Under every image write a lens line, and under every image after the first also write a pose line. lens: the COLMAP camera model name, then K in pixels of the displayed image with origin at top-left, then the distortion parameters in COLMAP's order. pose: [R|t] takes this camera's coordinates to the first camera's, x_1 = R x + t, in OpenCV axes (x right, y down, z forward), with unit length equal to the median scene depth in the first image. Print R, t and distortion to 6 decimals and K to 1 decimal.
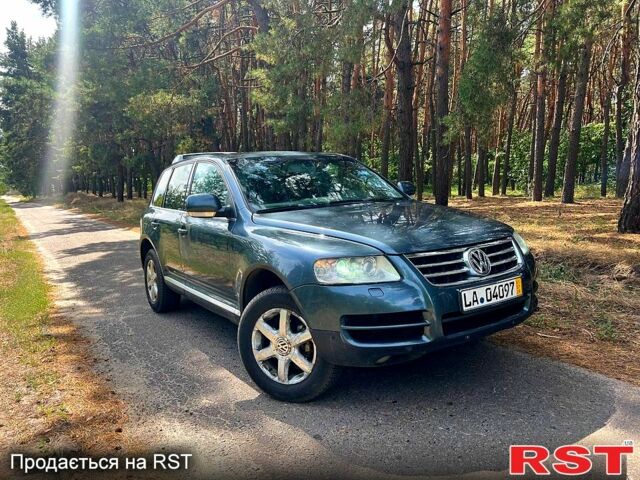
lens RADIAL K [[460.4, 0, 320.0], [0, 460.4, 240.0], [0, 0, 1]] dist [-0.047580, 0.053902]
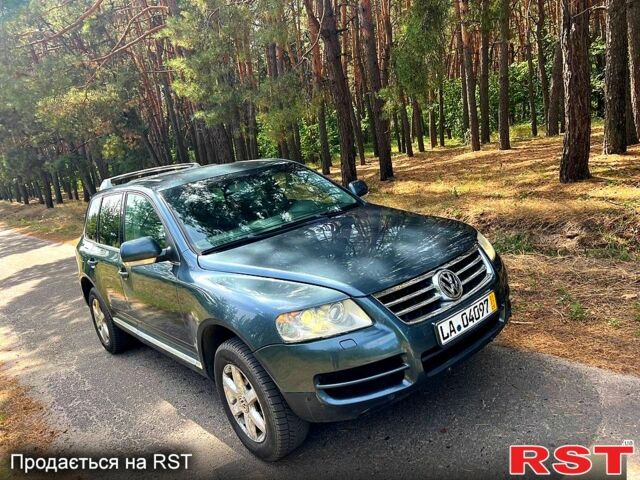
lens RADIAL K [[462.5, 0, 320.0], [0, 462.5, 240.0], [0, 0, 1]] dist [0.001749, -0.004698]
pose [[0.983335, -0.151755, 0.100110, 0.003396], [0.145561, 0.987108, 0.066559, -0.108147], [-0.108920, -0.050877, 0.992748, 0.068294]]
